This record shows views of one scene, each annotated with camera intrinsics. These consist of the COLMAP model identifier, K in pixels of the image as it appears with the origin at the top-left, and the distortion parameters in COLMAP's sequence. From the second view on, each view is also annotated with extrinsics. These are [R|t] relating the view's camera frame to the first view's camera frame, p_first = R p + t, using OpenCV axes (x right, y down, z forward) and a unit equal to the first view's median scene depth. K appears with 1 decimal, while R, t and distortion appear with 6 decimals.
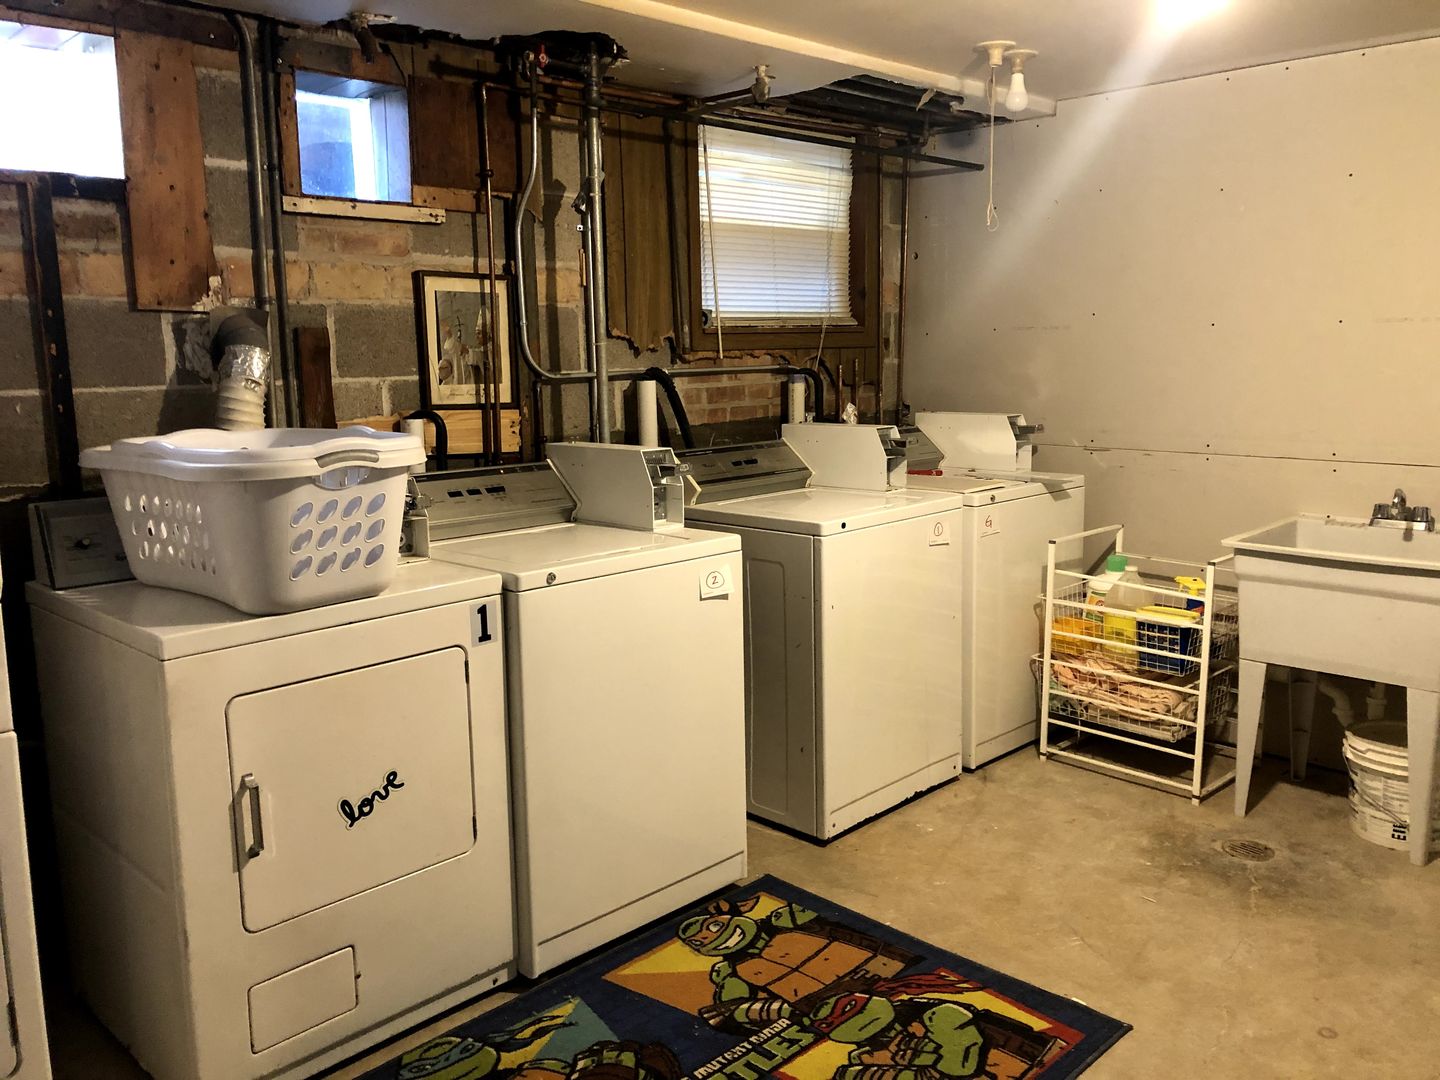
lens RADIAL K [[1176.7, 0, 717.9], [0, 1176.7, 540.8], [0, 0, 1]] dist [0.046691, -0.040761]
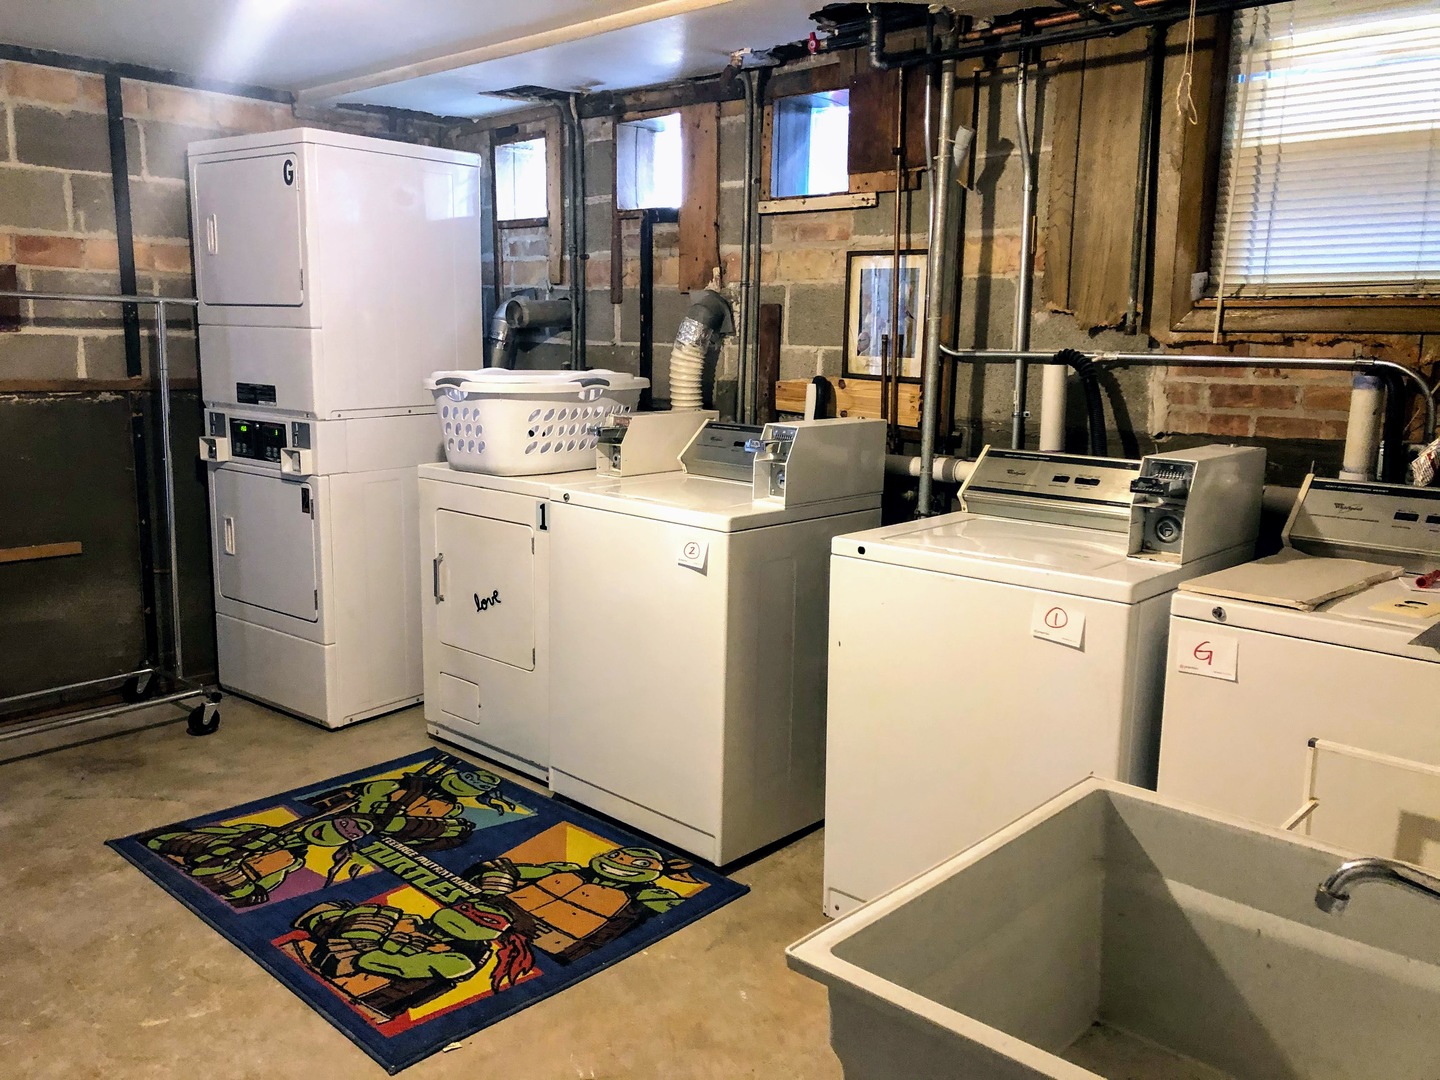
lens RADIAL K [[1176.7, 0, 715.1], [0, 1176.7, 539.9], [0, 0, 1]] dist [0.046691, -0.040761]
pose [[0.016056, 0.194131, -0.980844, 0.961663], [-0.176190, 0.966170, 0.188343, -0.164922], [0.984225, 0.169791, 0.049716, 0.933048]]
